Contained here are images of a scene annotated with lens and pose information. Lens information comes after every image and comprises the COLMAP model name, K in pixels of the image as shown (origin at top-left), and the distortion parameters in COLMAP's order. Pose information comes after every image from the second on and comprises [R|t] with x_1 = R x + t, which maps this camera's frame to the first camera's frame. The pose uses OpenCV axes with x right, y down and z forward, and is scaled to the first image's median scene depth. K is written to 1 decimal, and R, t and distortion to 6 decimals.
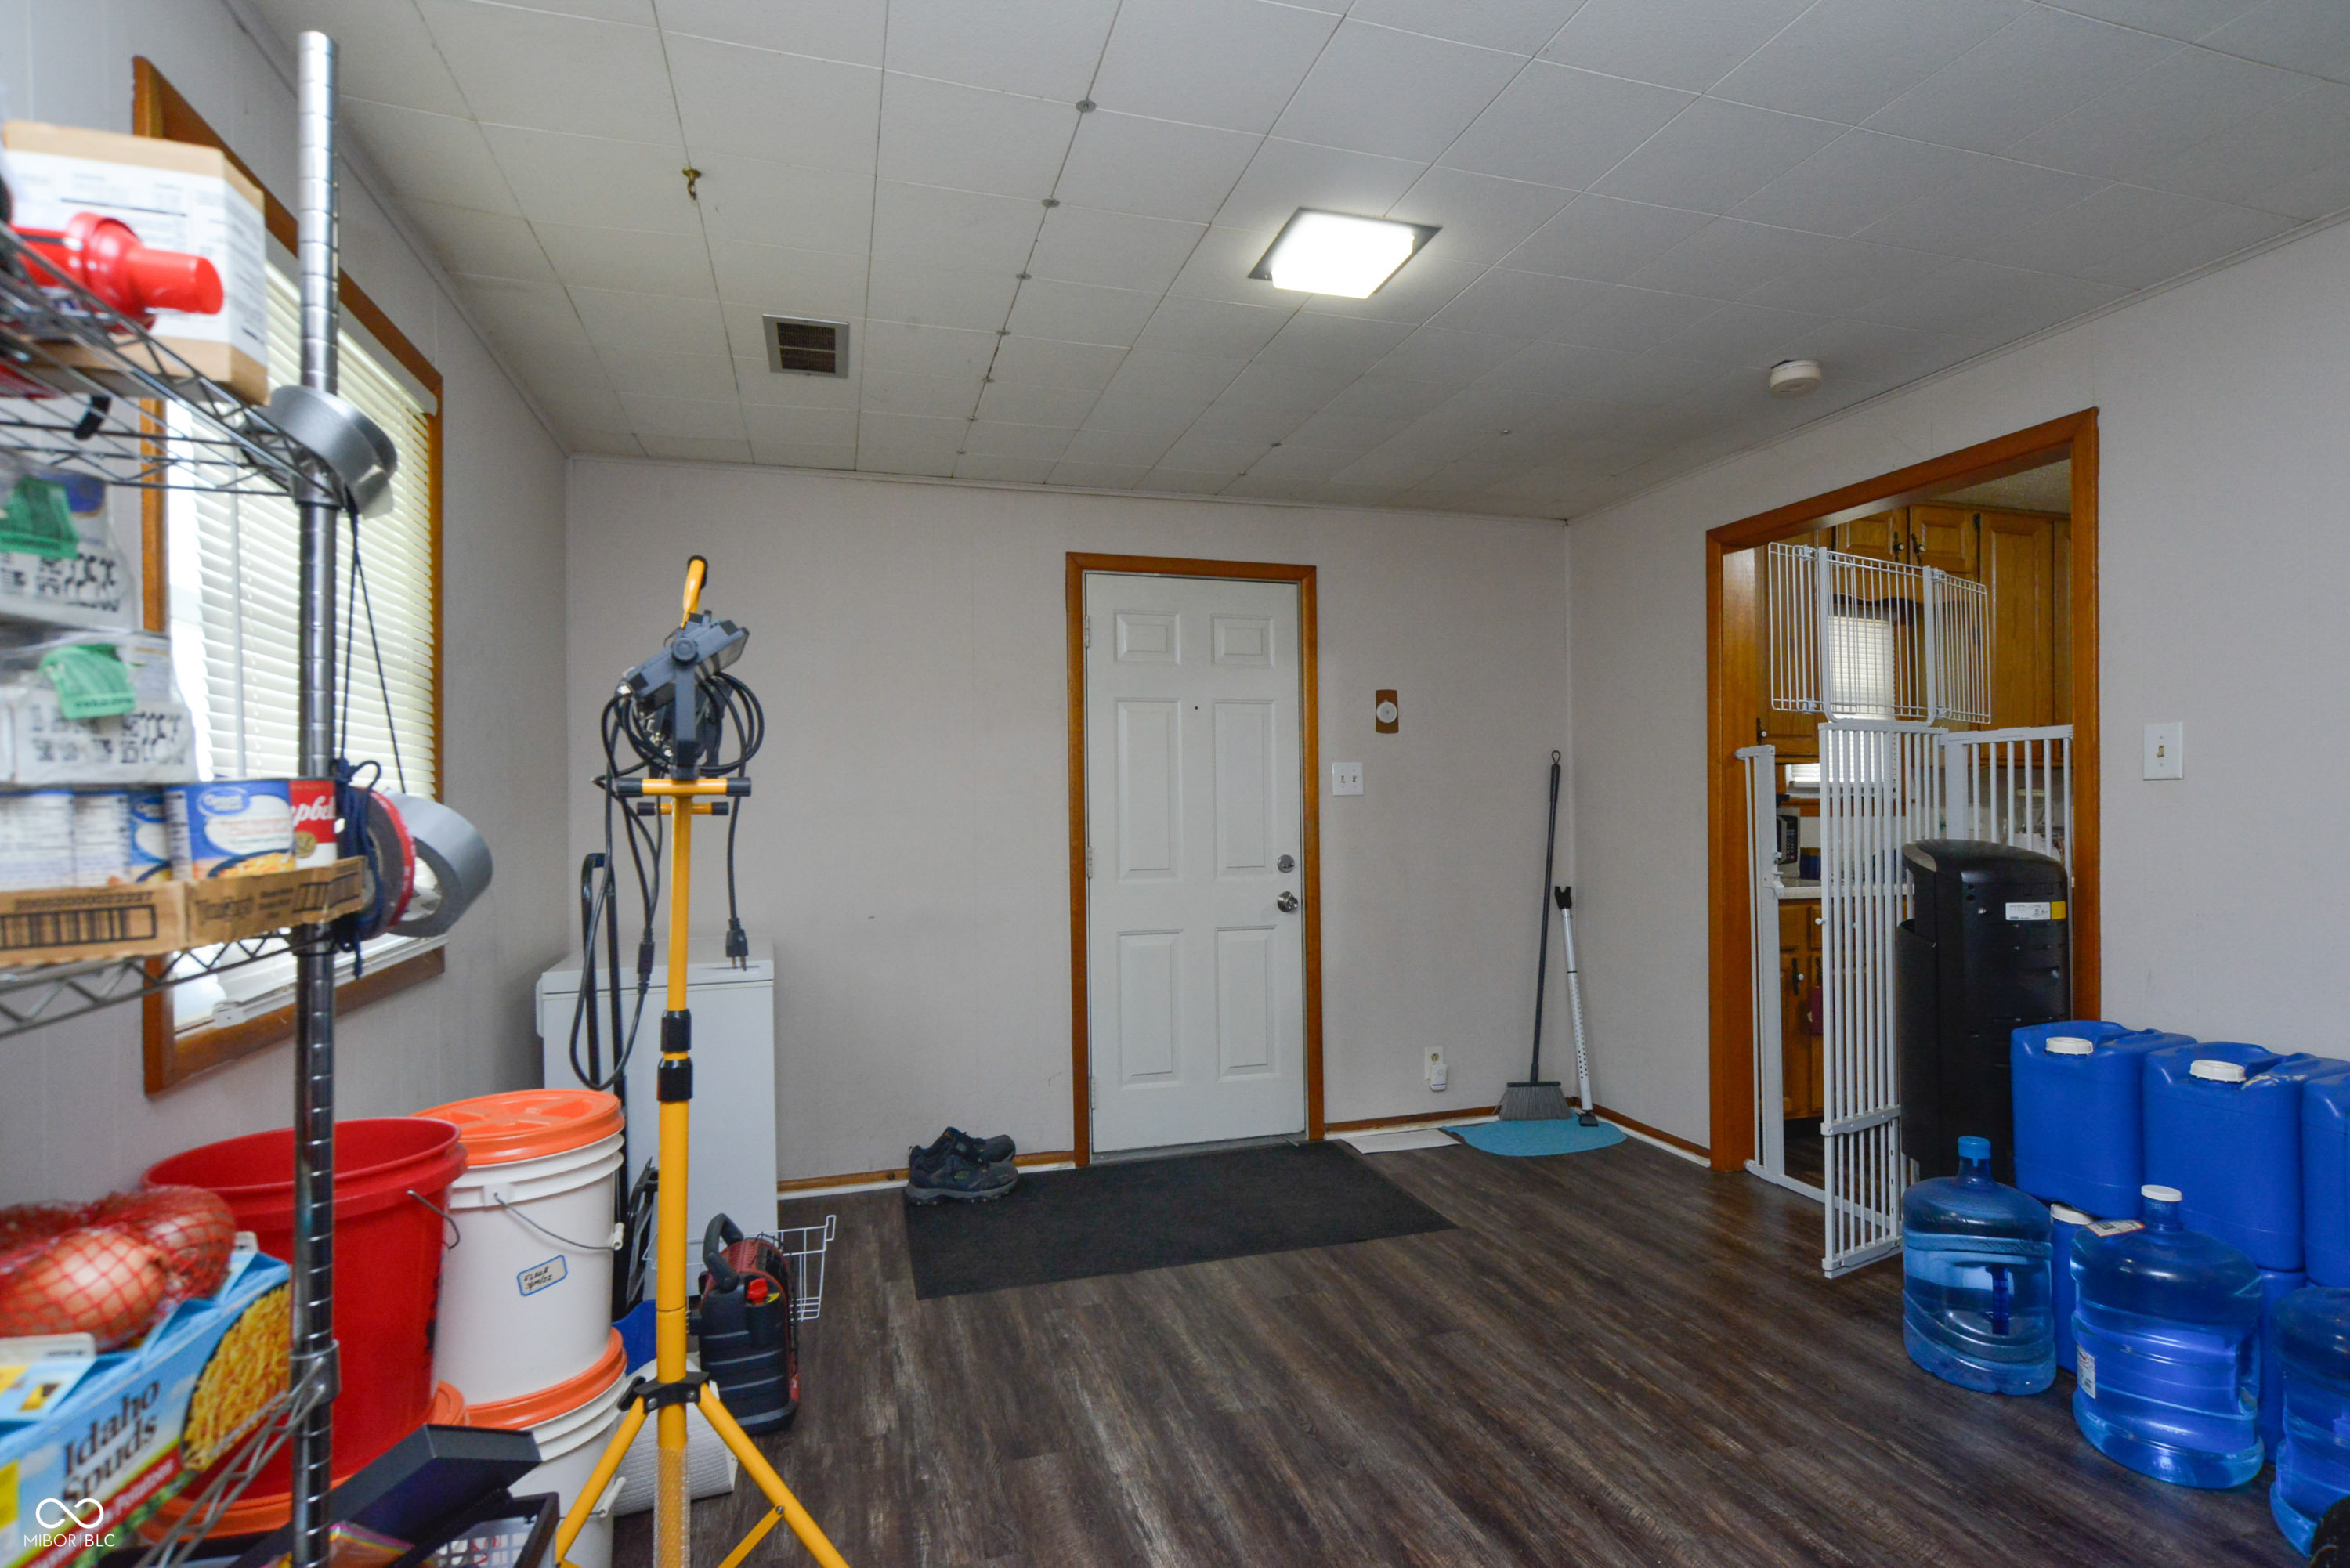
lens RADIAL K [[1163.6, 0, 1192.5], [0, 1163.6, 796.5], [0, 0, 1]] dist [-0.023764, 0.012715]
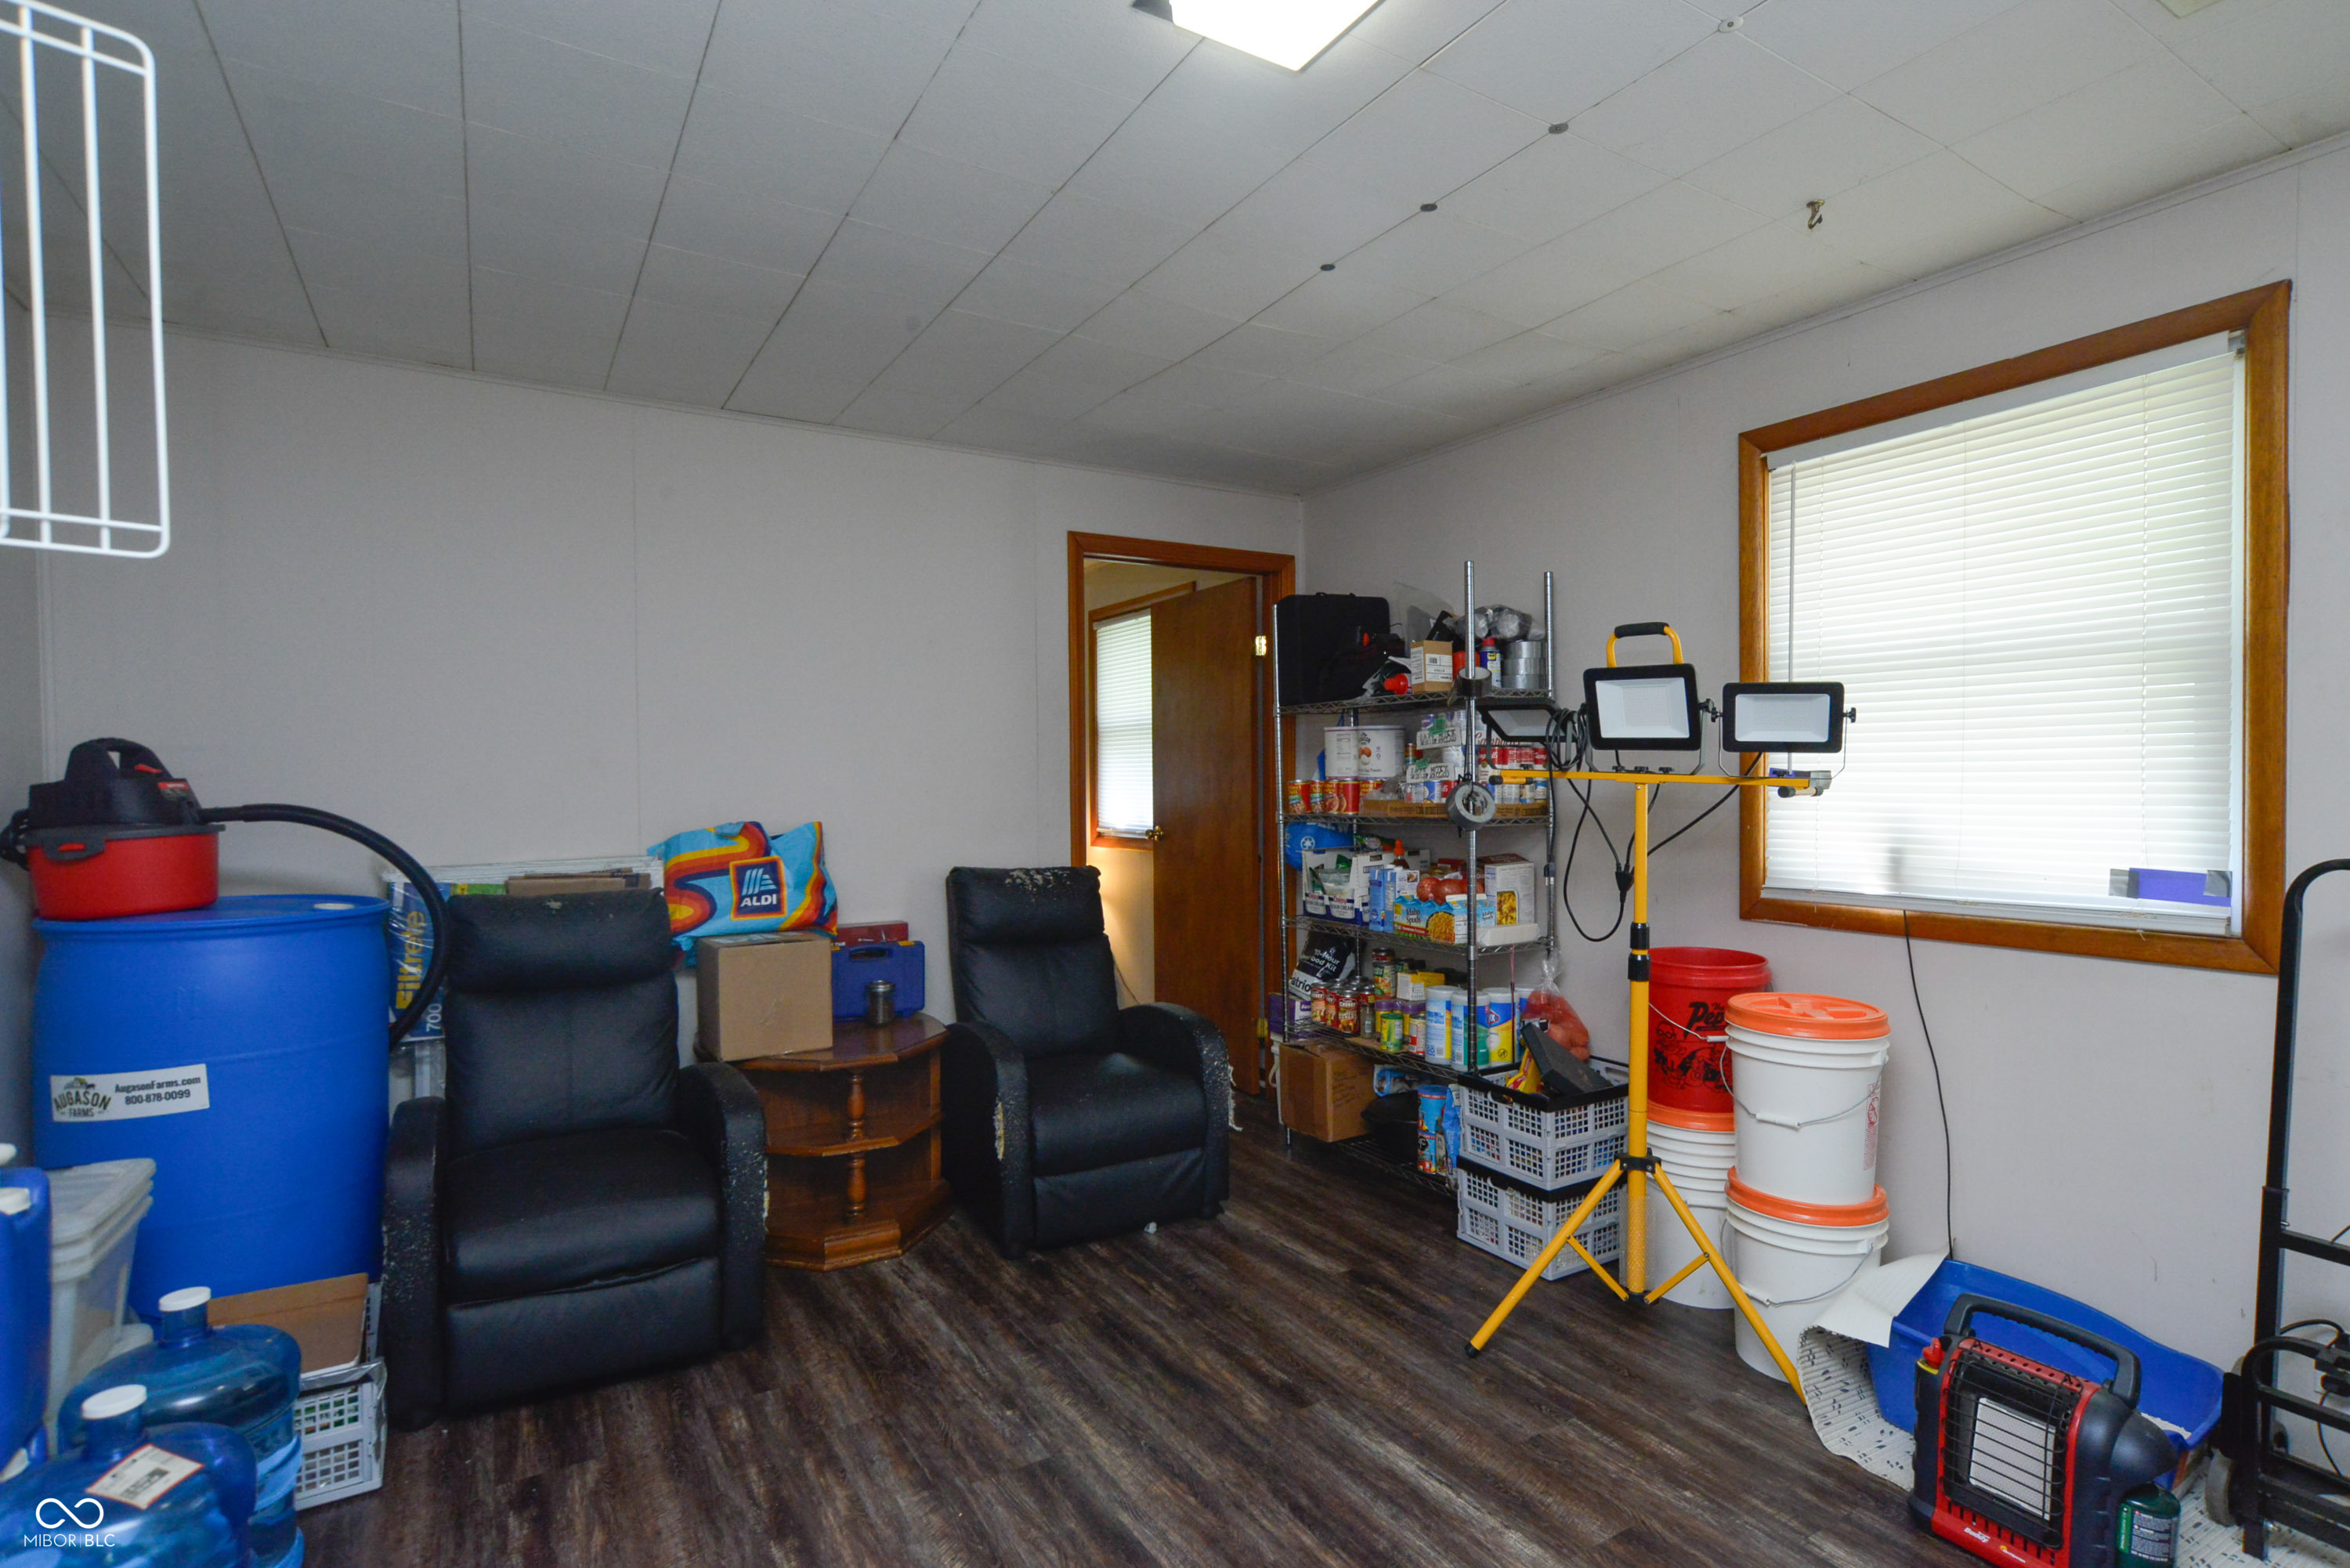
lens RADIAL K [[1163.6, 0, 1193.9], [0, 1163.6, 796.9], [0, 0, 1]] dist [-0.023764, 0.012715]
pose [[-0.970502, 0.024248, -0.239870, 0.398774], [0.020664, 0.999634, 0.017446, -0.013711], [0.240205, 0.011975, -0.970648, 1.905381]]
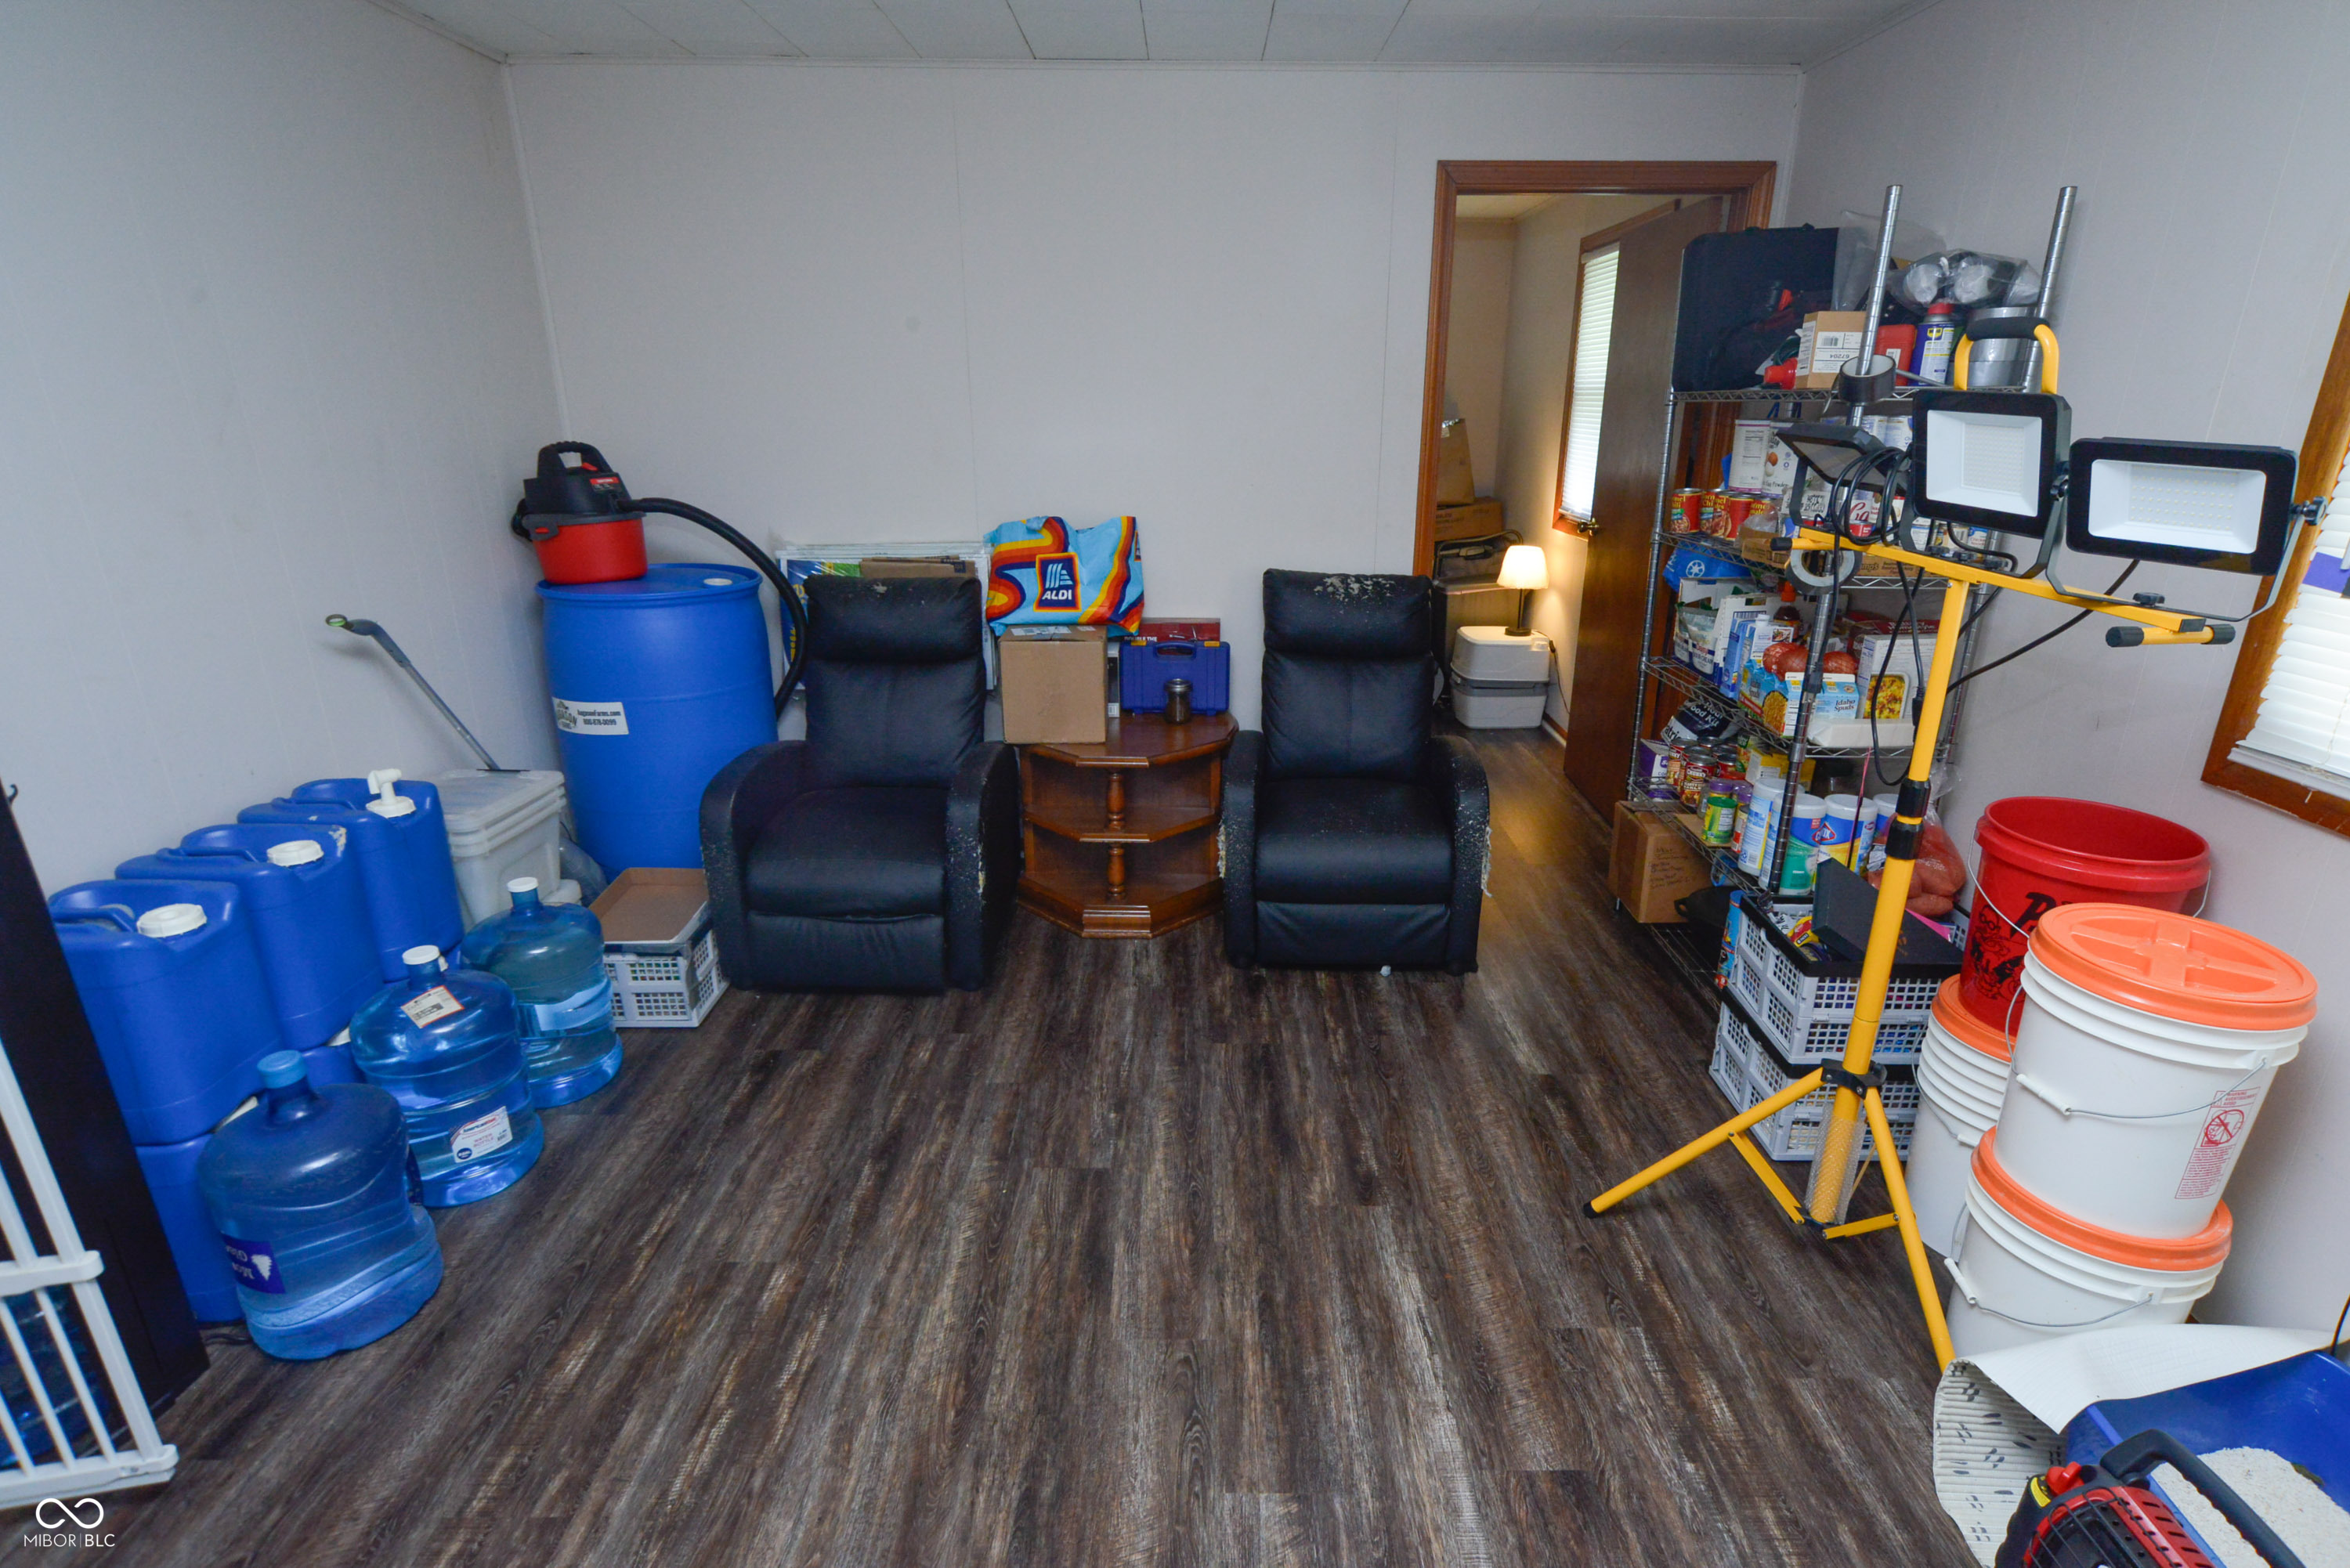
lens RADIAL K [[1163.6, 0, 1189.9], [0, 1163.6, 797.8], [0, 0, 1]] dist [-0.023764, 0.012715]
pose [[-0.953344, -0.088366, 0.288664, -0.094107], [0.009698, 0.946743, 0.321845, -0.116863], [-0.301730, 0.309628, -0.901715, 1.759879]]
